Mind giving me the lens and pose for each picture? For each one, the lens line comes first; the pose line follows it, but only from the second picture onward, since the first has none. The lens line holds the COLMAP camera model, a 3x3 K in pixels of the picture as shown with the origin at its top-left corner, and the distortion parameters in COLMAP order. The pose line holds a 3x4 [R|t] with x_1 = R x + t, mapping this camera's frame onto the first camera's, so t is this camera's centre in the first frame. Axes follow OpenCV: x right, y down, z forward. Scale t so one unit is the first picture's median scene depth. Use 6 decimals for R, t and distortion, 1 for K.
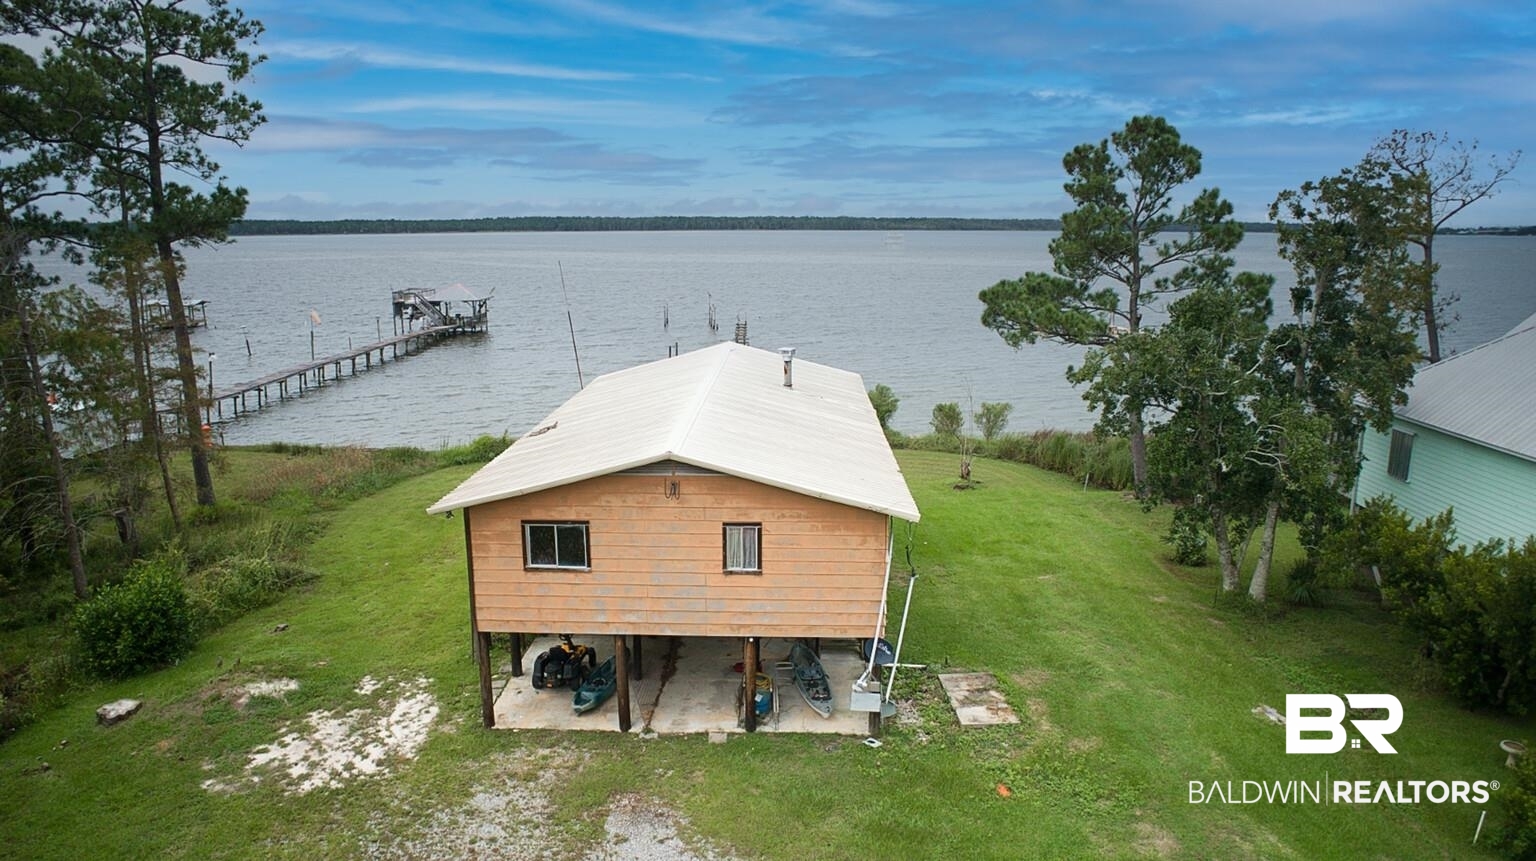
lens RADIAL K [[998.7, 0, 768.7], [0, 998.7, 429.4], [0, 0, 1]] dist [-0.097353, 0.077458]
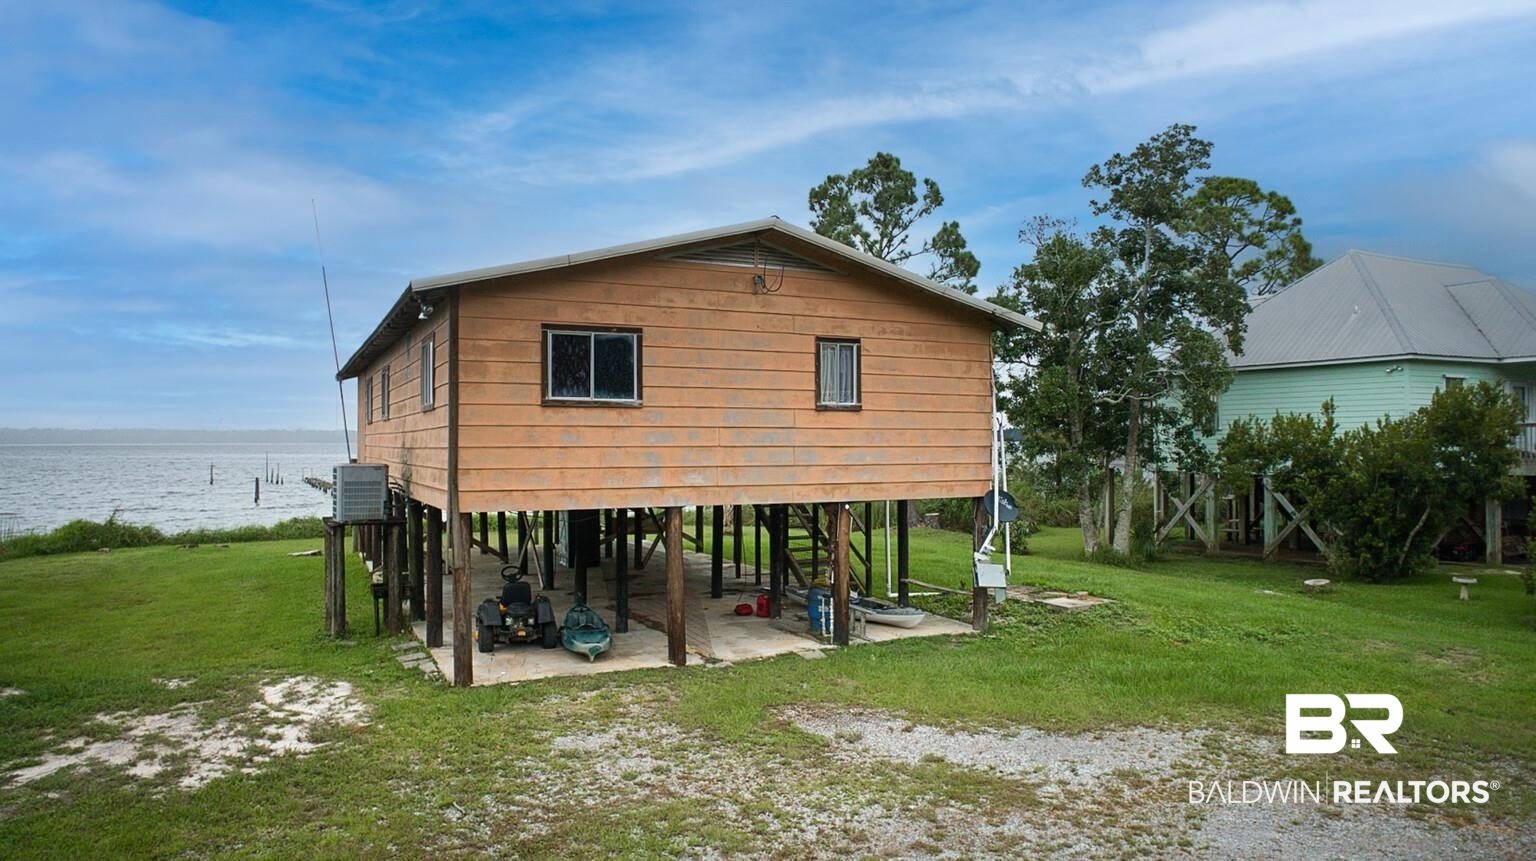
lens RADIAL K [[998.7, 0, 763.6], [0, 998.7, 428.2], [0, 0, 1]] dist [-0.097353, 0.077458]
pose [[0.886534, 0.003422, 0.462650, -0.407795], [0.094673, 0.977472, -0.188643, 0.285179], [-0.452873, 0.211039, 0.866238, 0.376469]]
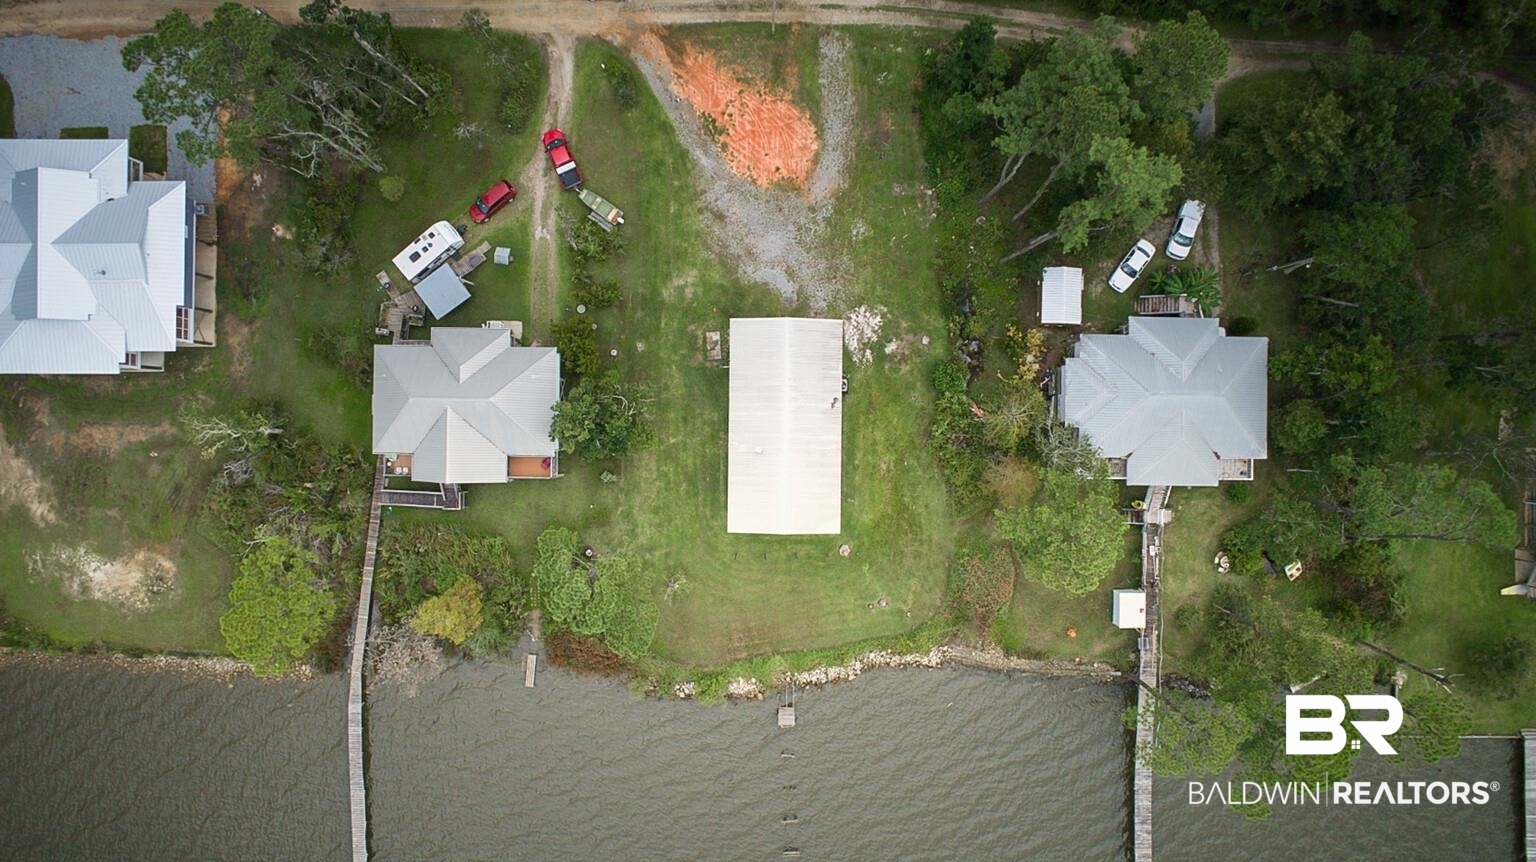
lens RADIAL K [[998.7, 0, 765.0], [0, 998.7, 435.0], [0, 0, 1]] dist [-0.097353, 0.077458]
pose [[-0.999849, 0.011767, 0.012762, -0.052191], [0.010175, -0.198345, 0.980079, -4.062050], [0.014064, 0.980062, 0.198196, 0.585330]]
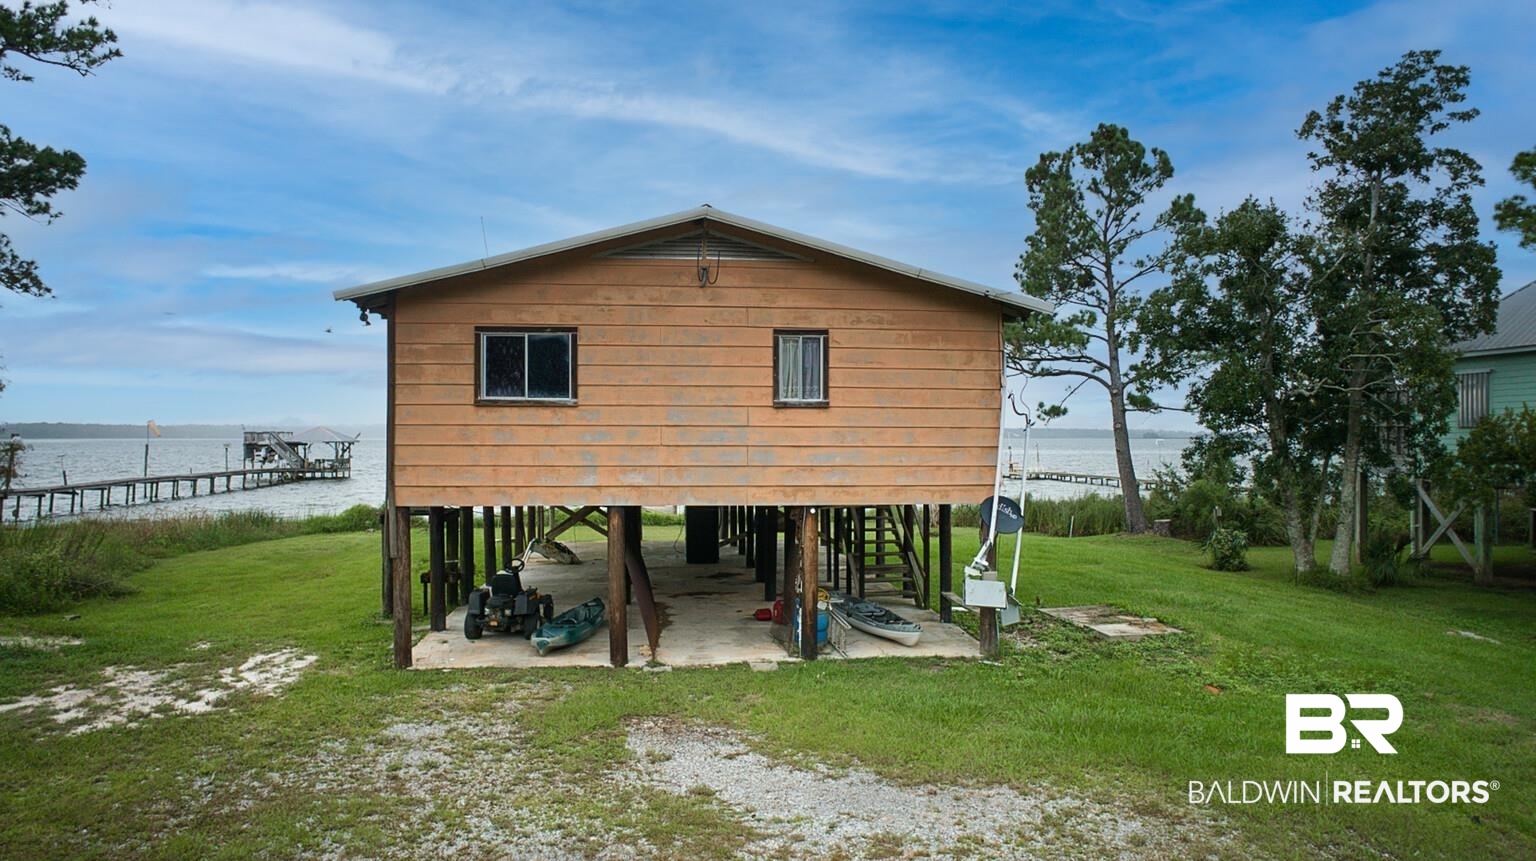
lens RADIAL K [[998.7, 0, 766.1], [0, 998.7, 429.0], [0, 0, 1]] dist [-0.097353, 0.077458]
pose [[0.990937, 0.001534, 0.134322, -0.139703], [0.026304, 0.978361, -0.205224, 0.293302], [-0.131730, 0.206898, 0.969454, 0.327940]]
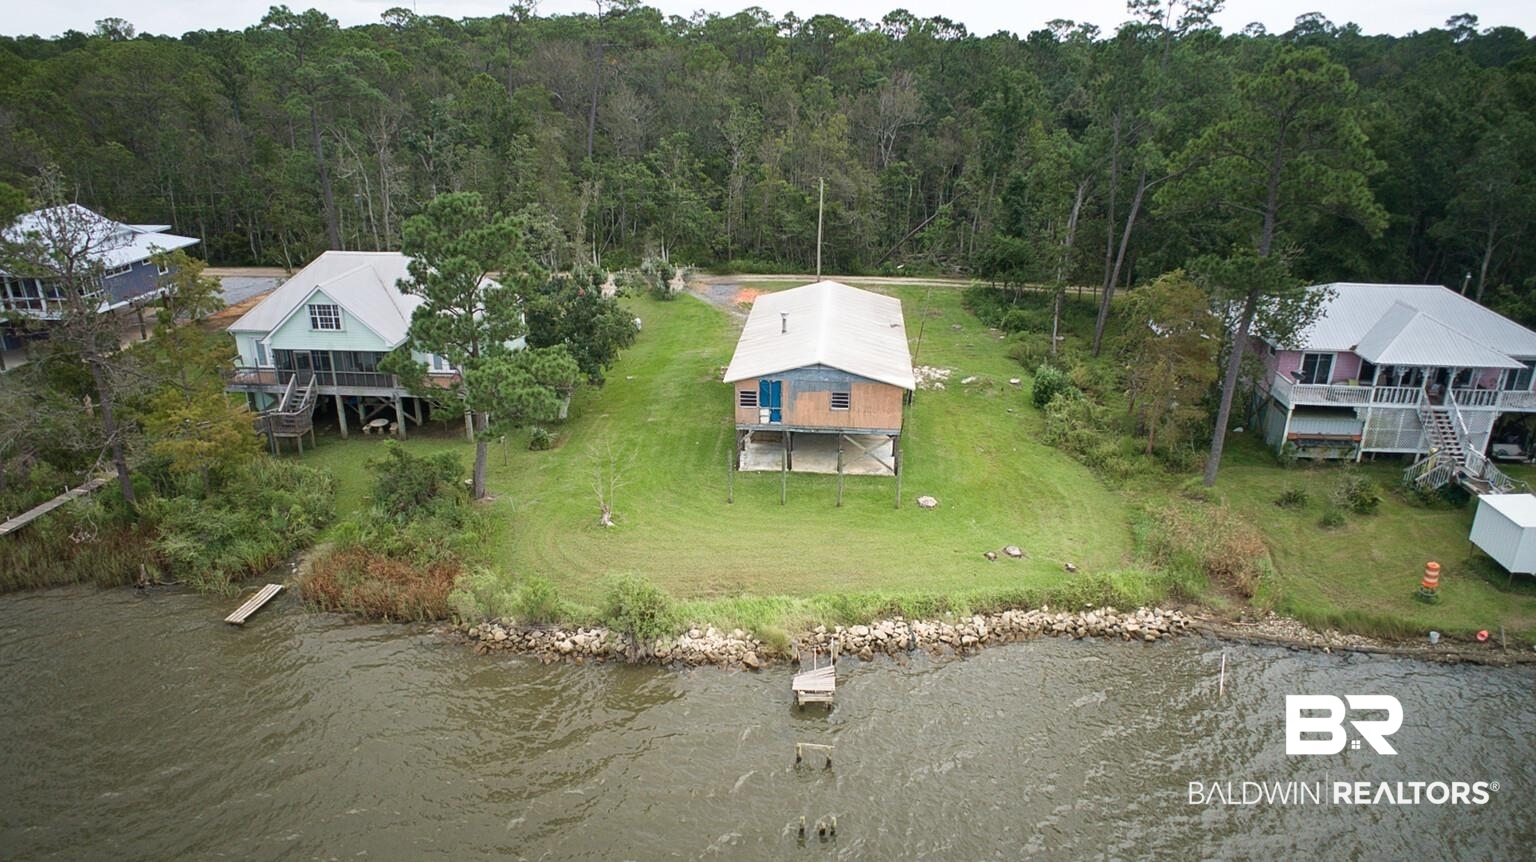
lens RADIAL K [[998.7, 0, 772.5], [0, 998.7, 428.9], [0, 0, 1]] dist [-0.097353, 0.077458]
pose [[-0.998559, -0.023109, 0.048438, -0.080037], [0.006584, 0.842982, 0.537902, -1.307132], [-0.053263, 0.537445, -0.841615, 3.894873]]
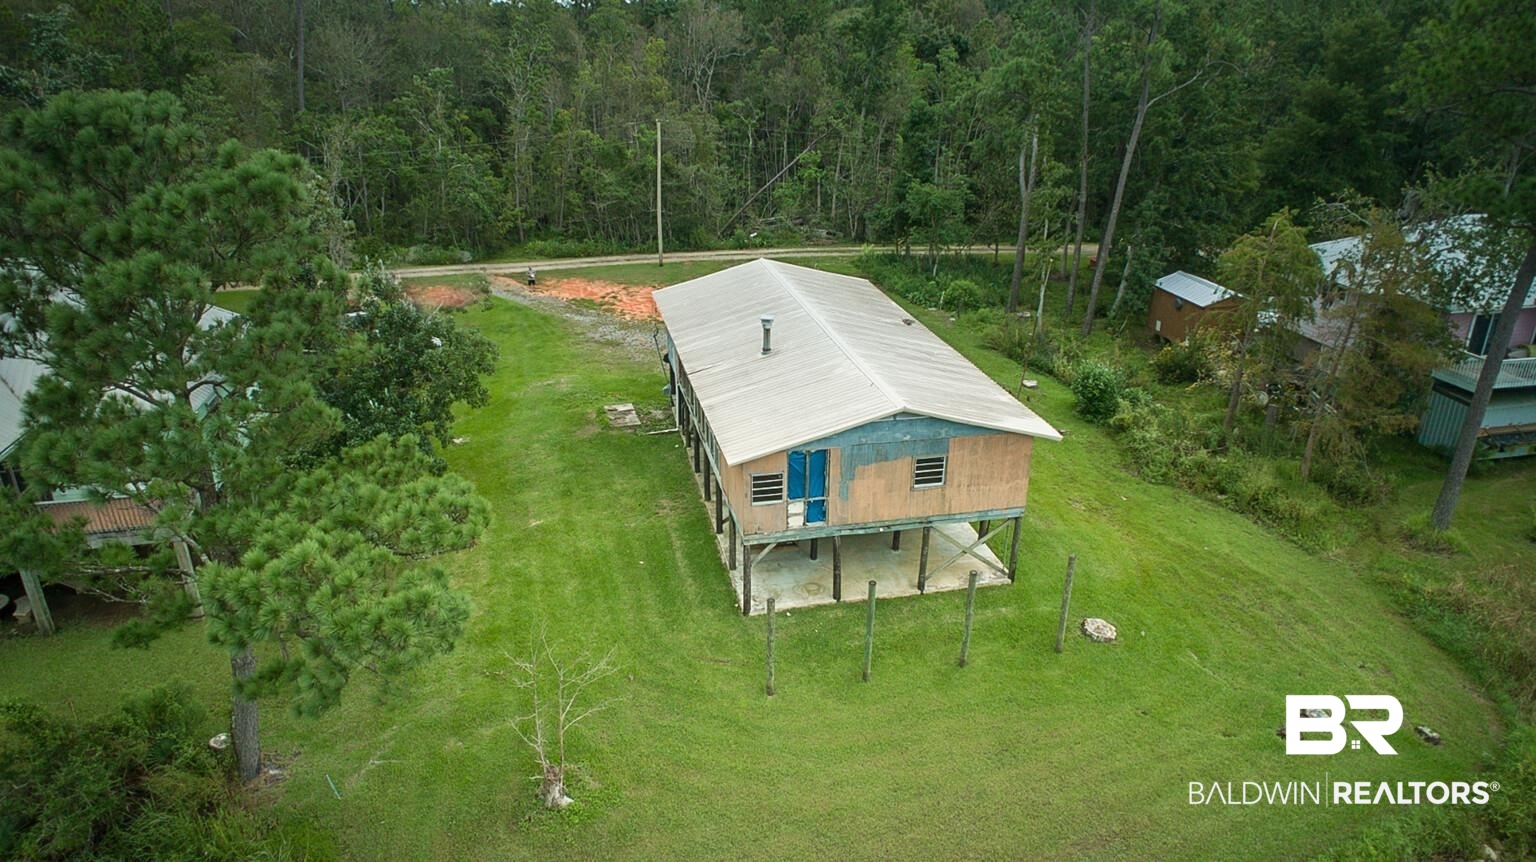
lens RADIAL K [[998.7, 0, 767.0], [0, 998.7, 429.6], [0, 0, 1]] dist [-0.097353, 0.077458]
pose [[-0.971543, 0.089038, -0.219490, 0.384342], [-0.048720, 0.831723, 0.553049, -0.834384], [0.231797, 0.548005, -0.803717, 2.794792]]
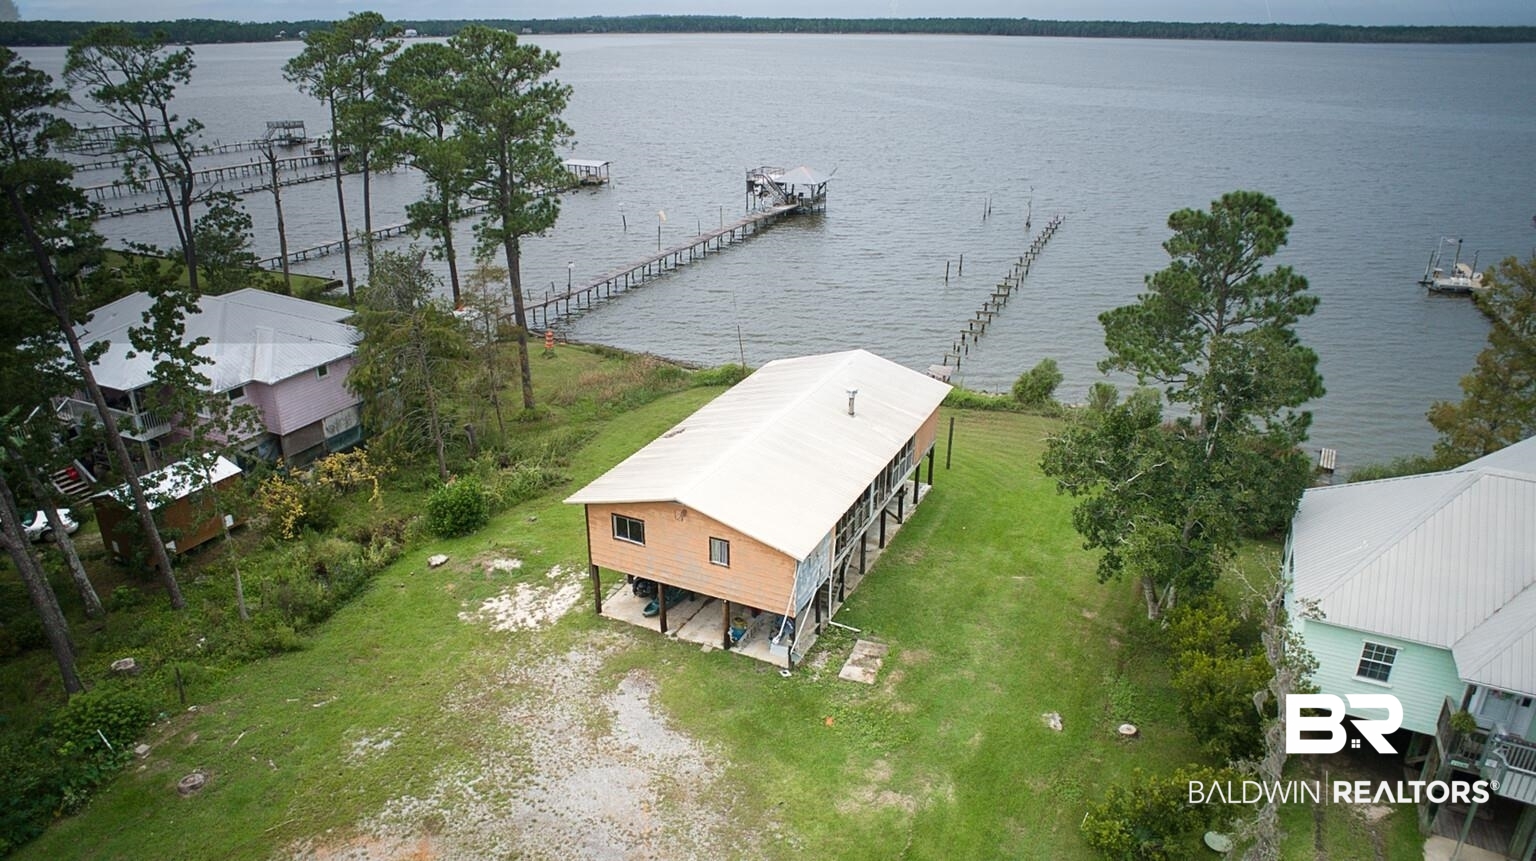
lens RADIAL K [[998.7, 0, 770.3], [0, 998.7, 427.4], [0, 0, 1]] dist [-0.097353, 0.077458]
pose [[0.916112, 0.156516, -0.369110, 0.644036], [-0.085828, 0.975869, 0.200782, -0.437800], [0.391629, -0.152259, 0.907438, -0.499091]]
